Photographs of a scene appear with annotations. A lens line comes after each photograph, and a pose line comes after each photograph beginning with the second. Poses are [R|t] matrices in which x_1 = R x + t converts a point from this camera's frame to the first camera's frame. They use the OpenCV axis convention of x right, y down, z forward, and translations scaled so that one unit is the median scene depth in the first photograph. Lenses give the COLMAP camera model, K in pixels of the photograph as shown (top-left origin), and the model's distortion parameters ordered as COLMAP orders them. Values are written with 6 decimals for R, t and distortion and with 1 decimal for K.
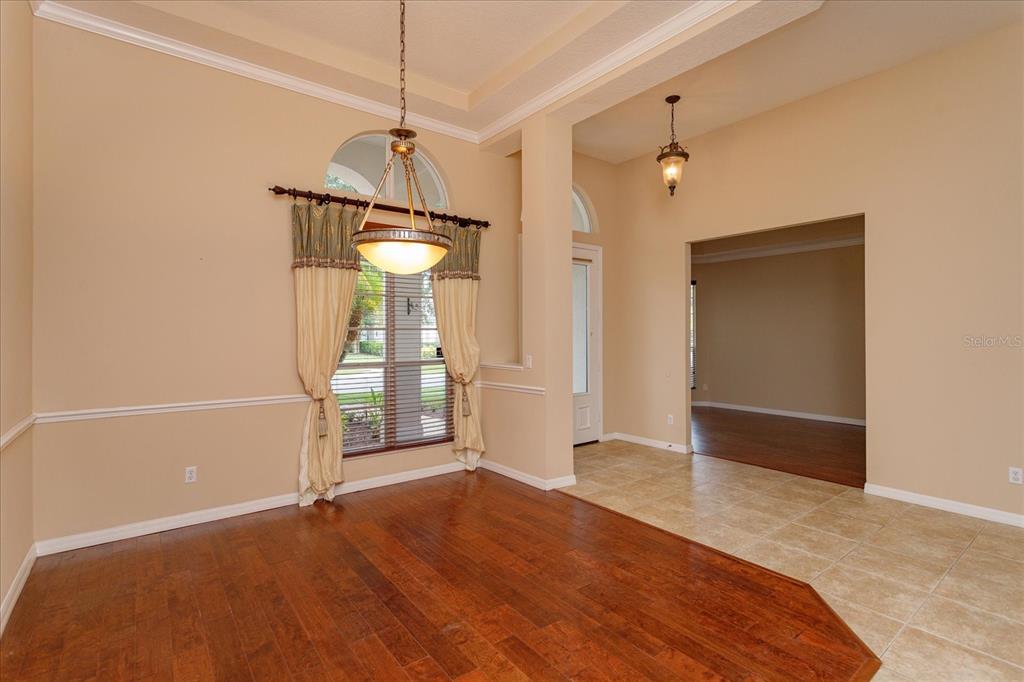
lens RADIAL K [[492.8, 0, 516.9], [0, 492.8, 332.7], [0, 0, 1]] dist [-0.002066, 0.000105]
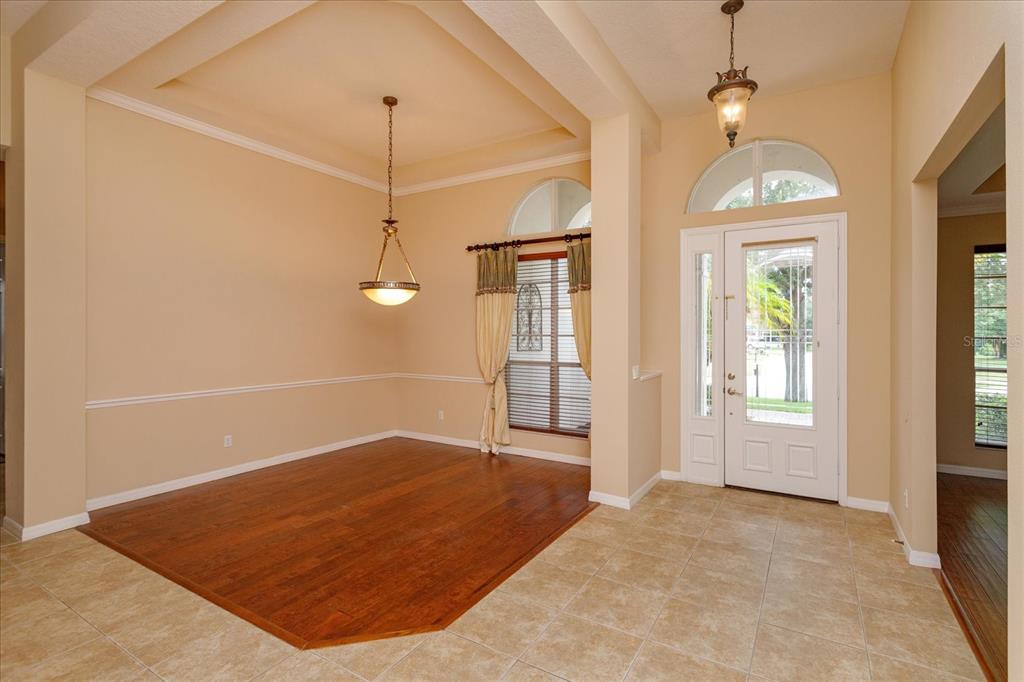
lens RADIAL K [[492.8, 0, 512.8], [0, 492.8, 334.1], [0, 0, 1]] dist [-0.002066, 0.000105]
pose [[0.345151, 0.009839, -0.938495, 1.030648], [-0.001549, 0.999950, 0.009914, -0.027355], [0.938546, -0.001968, 0.345149, 0.564767]]
